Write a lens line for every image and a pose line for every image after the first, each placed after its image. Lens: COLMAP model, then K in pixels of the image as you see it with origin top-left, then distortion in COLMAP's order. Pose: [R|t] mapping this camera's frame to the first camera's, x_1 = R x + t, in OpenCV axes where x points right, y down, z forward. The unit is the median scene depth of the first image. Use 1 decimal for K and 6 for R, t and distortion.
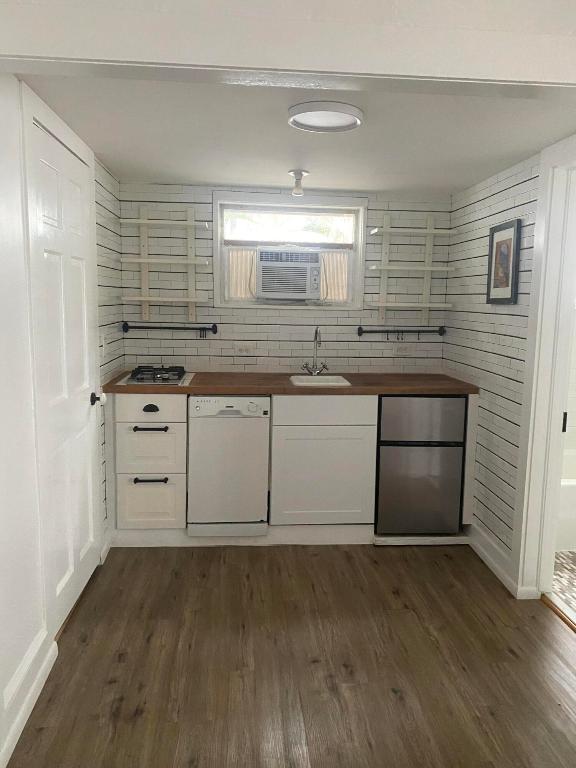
lens RADIAL K [[584.2, 0, 283.0], [0, 584.2, 373.3], [0, 0, 1]] dist [0.031068, -0.031273]
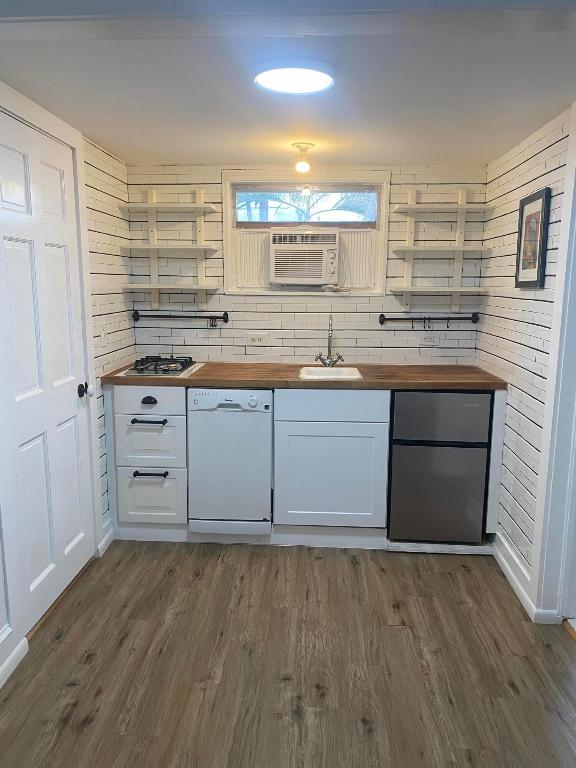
lens RADIAL K [[583.0, 0, 275.7], [0, 583.0, 386.0], [0, 0, 1]] dist [0.016057, -0.008731]
pose [[0.989562, 0.012287, -0.143585, 0.117633], [-0.005323, 0.998795, 0.048790, -0.012432], [0.144012, -0.047517, 0.988434, 0.075069]]
